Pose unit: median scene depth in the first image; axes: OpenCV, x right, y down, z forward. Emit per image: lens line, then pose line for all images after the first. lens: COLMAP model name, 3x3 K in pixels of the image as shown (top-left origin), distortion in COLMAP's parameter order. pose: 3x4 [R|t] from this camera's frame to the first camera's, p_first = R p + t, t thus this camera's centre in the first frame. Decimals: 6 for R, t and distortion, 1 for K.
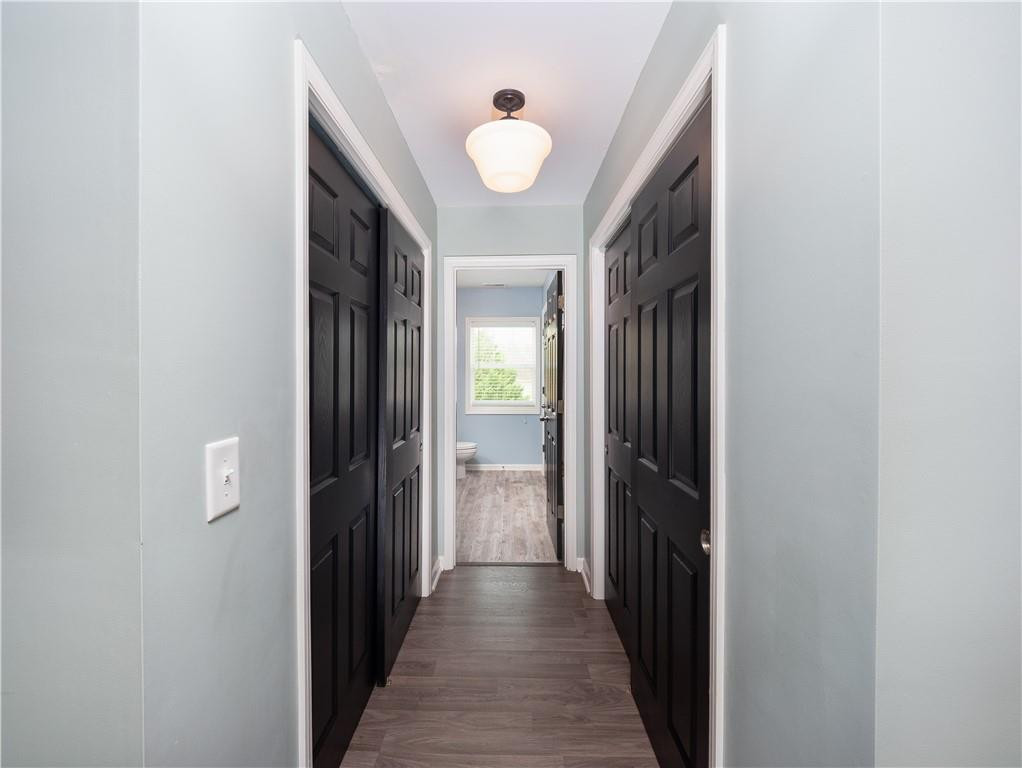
lens RADIAL K [[434.4, 0, 514.0], [0, 434.4, 380.3], [0, 0, 1]] dist [-0.008616, -0.000371]
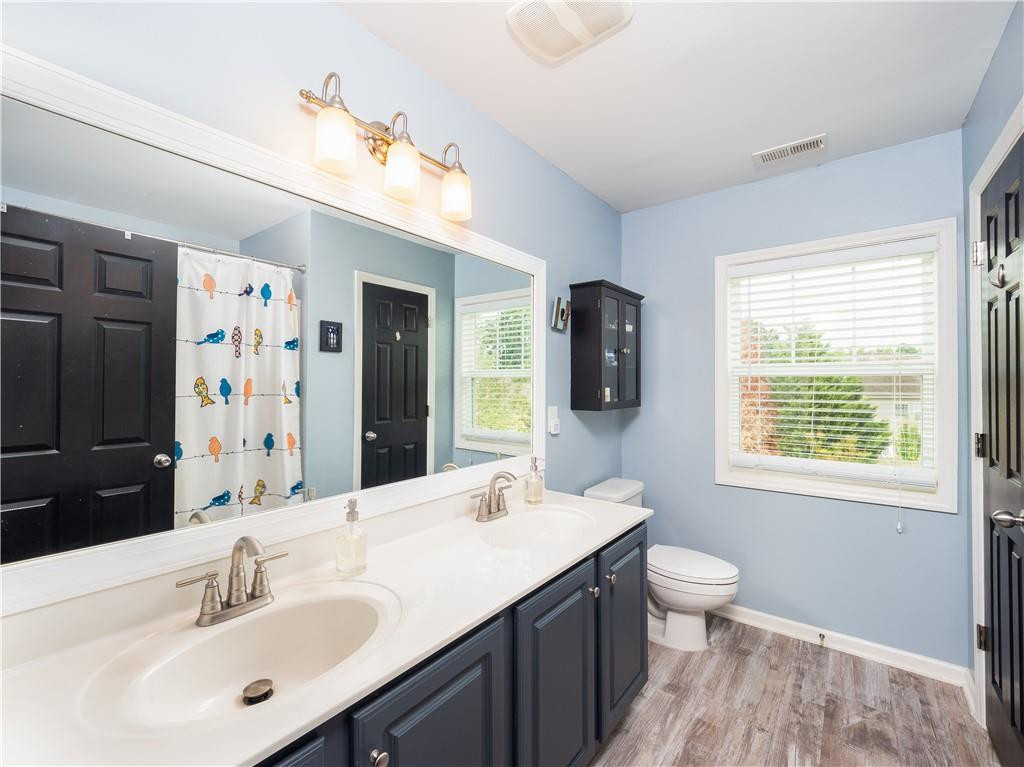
lens RADIAL K [[435.3, 0, 515.0], [0, 435.3, 379.8], [0, 0, 1]] dist [-0.008616, -0.000371]
pose [[0.783014, -0.003116, -0.621997, 0.000248], [-0.016221, 0.999545, -0.025428, -0.009131], [0.621793, 0.030000, 0.782607, 0.543127]]
